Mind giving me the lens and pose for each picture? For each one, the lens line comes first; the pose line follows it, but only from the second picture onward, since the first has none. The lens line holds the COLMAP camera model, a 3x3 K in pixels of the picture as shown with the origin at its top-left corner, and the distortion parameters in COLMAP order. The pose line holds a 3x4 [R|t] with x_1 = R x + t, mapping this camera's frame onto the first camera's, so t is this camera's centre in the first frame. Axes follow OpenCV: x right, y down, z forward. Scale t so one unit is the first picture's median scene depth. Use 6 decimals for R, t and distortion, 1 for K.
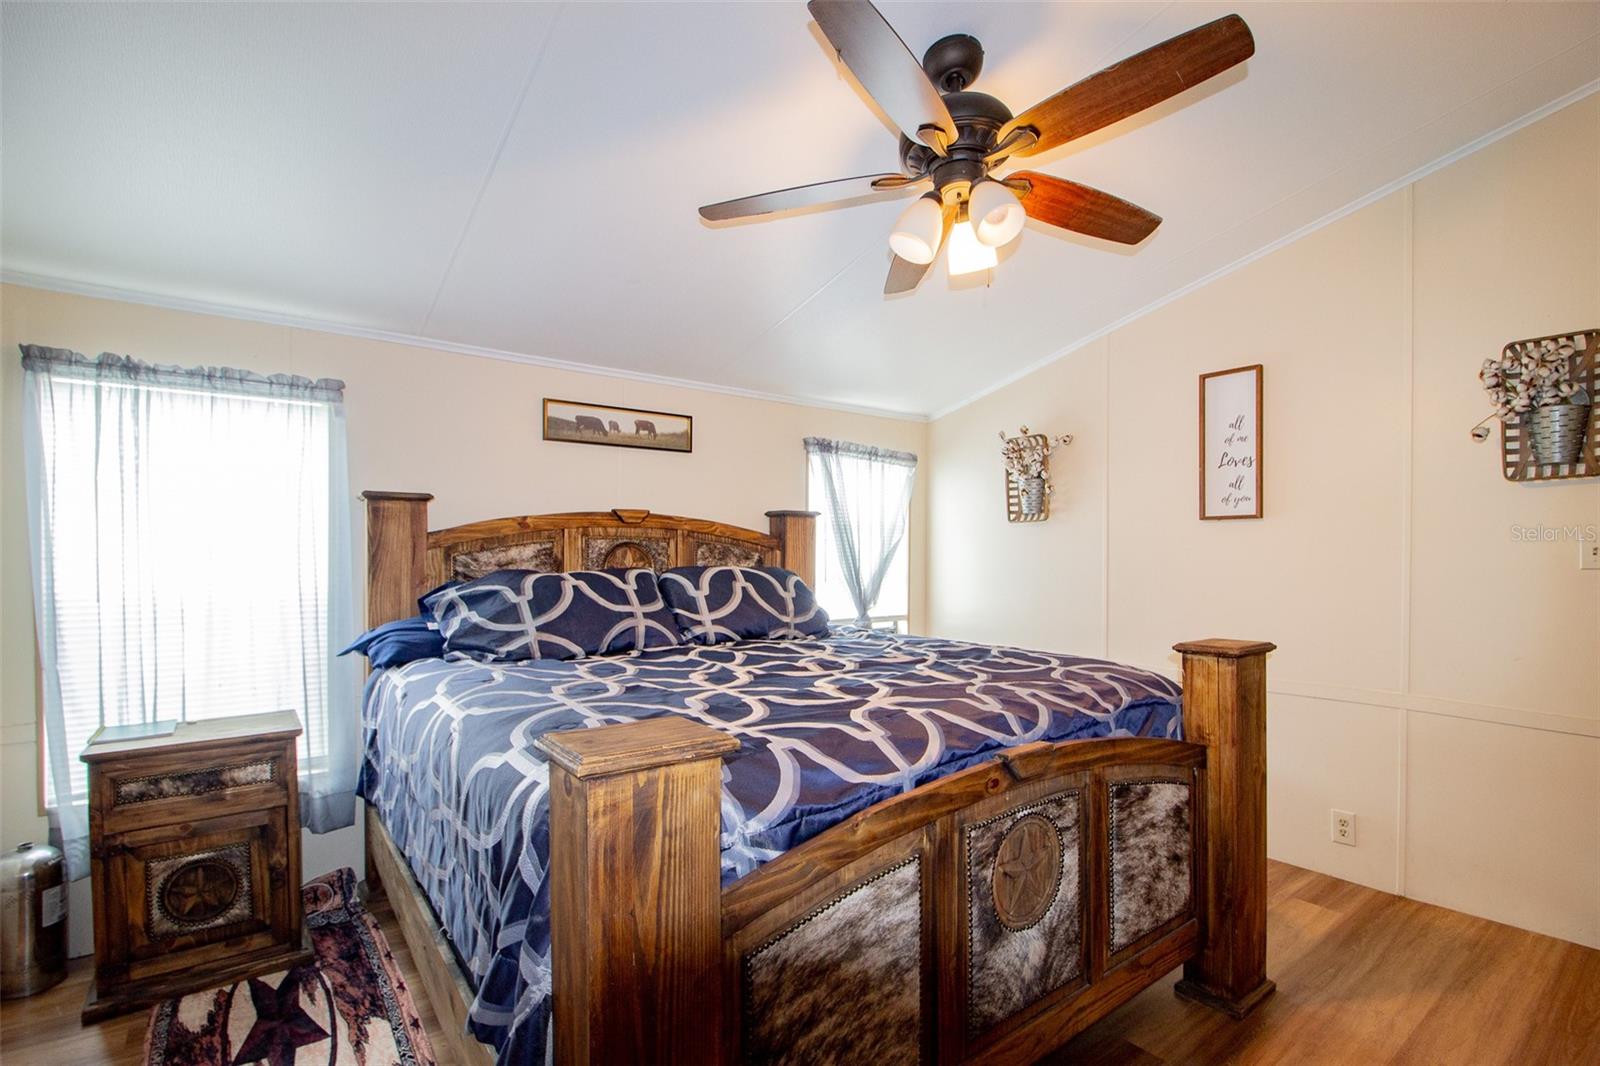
lens RADIAL K [[751.2, 0, 853.8], [0, 751.2, 543.6], [0, 0, 1]] dist [0.001804, -0.000105]
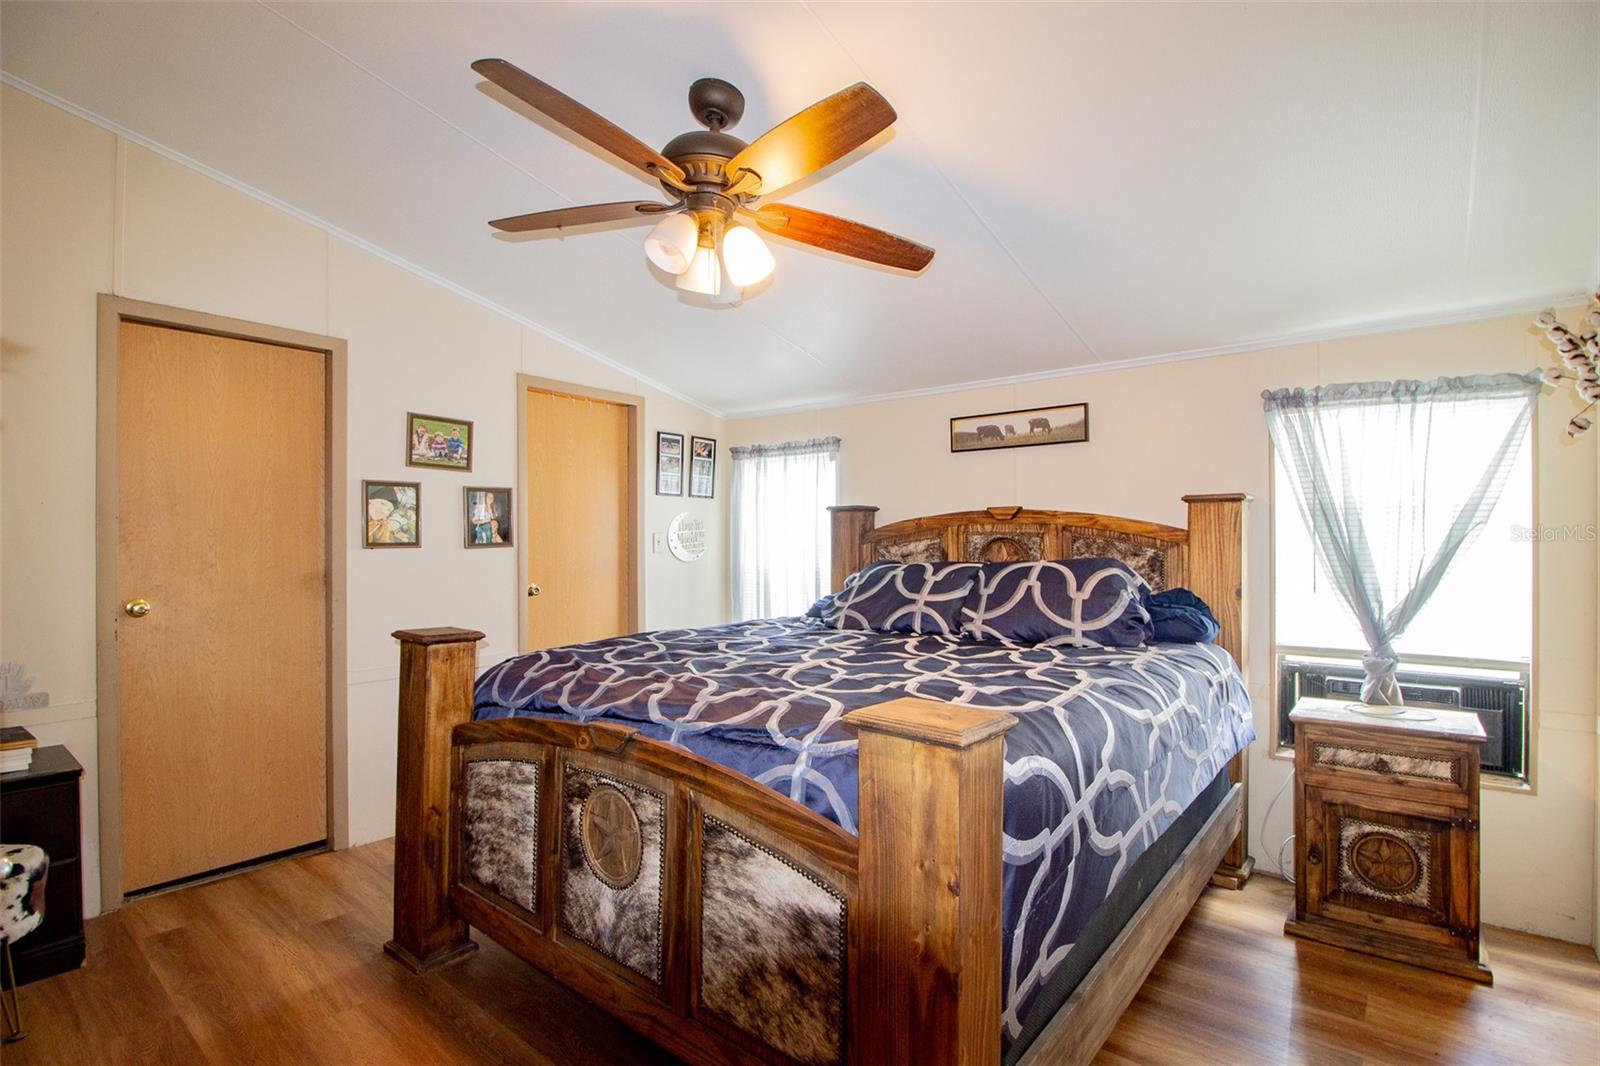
lens RADIAL K [[751.2, 0, 853.8], [0, 751.2, 543.6], [0, 0, 1]] dist [0.001804, -0.000105]
pose [[0.231355, -0.000507, -0.972869, 0.682514], [0.004893, 0.999988, 0.000642, 0.004888], [0.972857, -0.004909, 0.231355, 0.539392]]
